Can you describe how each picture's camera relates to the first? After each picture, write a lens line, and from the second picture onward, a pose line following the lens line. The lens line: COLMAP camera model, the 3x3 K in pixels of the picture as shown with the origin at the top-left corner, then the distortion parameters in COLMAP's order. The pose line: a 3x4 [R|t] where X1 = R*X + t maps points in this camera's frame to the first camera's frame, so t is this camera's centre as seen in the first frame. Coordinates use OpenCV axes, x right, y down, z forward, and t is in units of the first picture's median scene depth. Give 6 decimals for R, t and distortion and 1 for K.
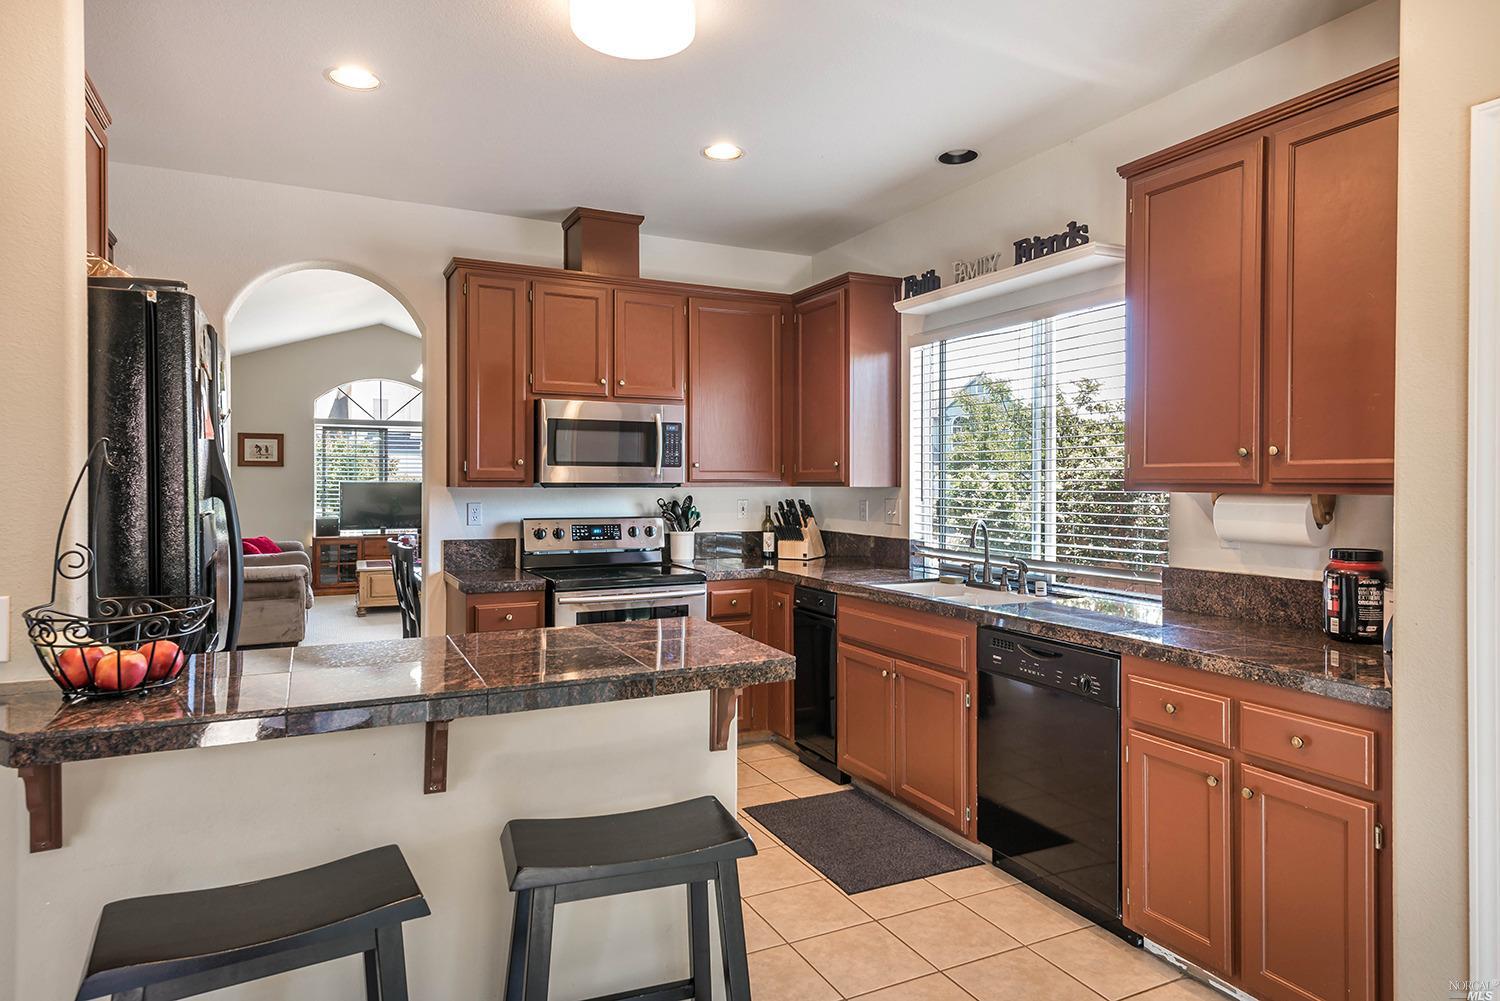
lens RADIAL K [[897.4, 0, 710.7], [0, 897.4, 484.1], [0, 0, 1]] dist [0.024637, -0.002011]
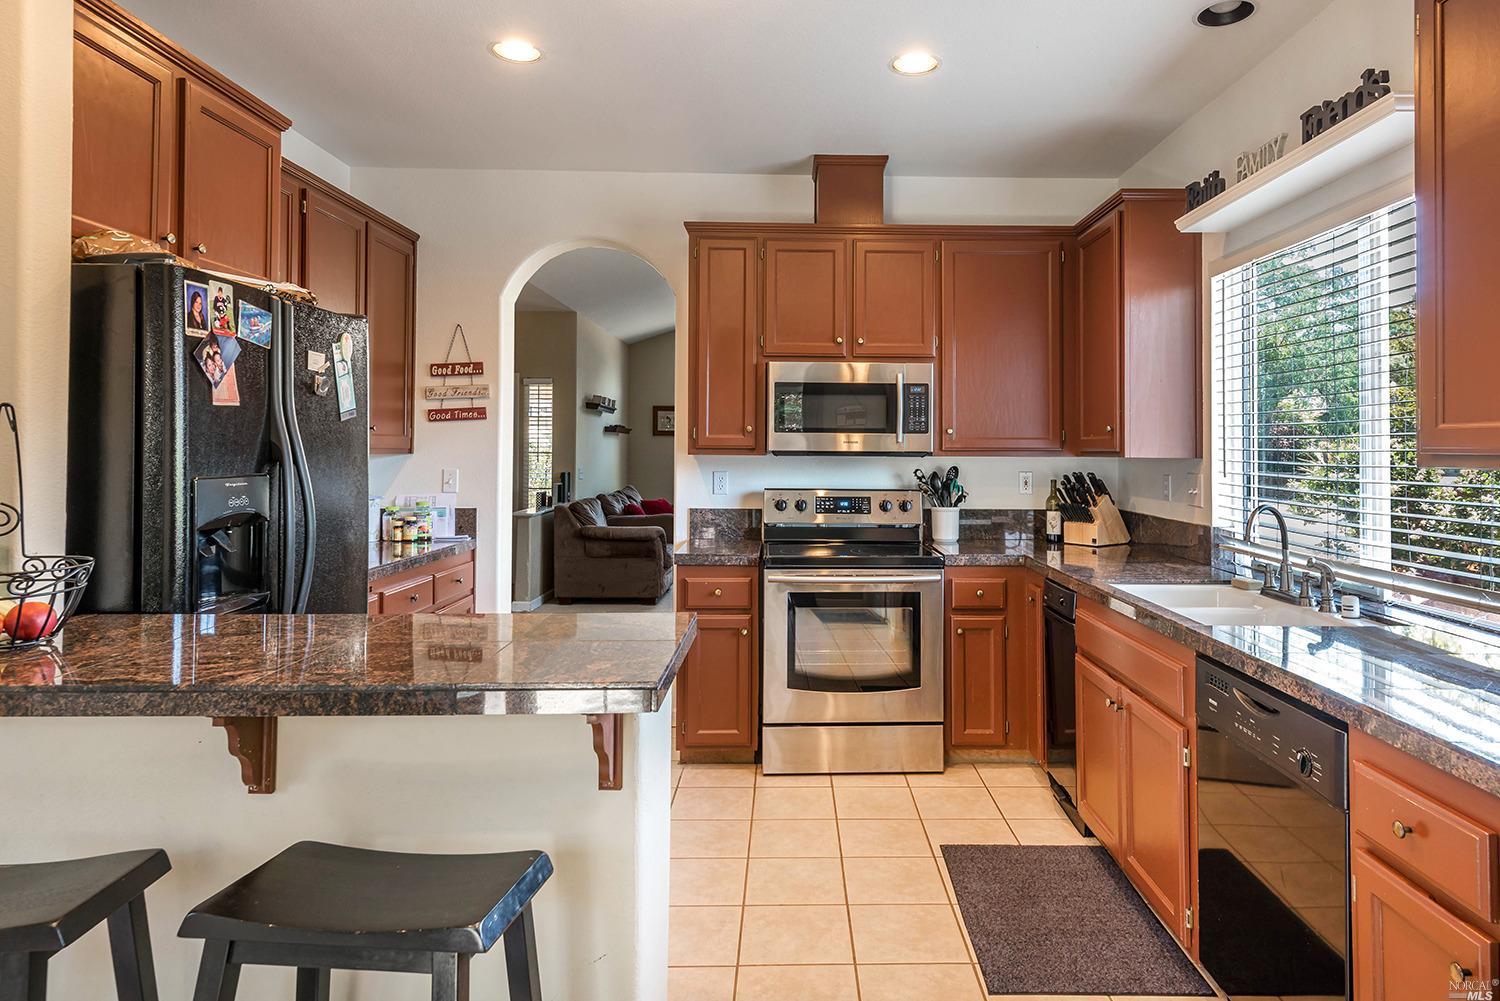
lens RADIAL K [[897.4, 0, 782.9], [0, 897.4, 435.8], [0, 0, 1]] dist [0.024637, -0.002011]
pose [[0.911471, -0.001870, -0.411359, 0.201584], [-0.006299, 0.999809, -0.018500, 0.000263], [0.411315, 0.019454, 0.911285, 0.145271]]
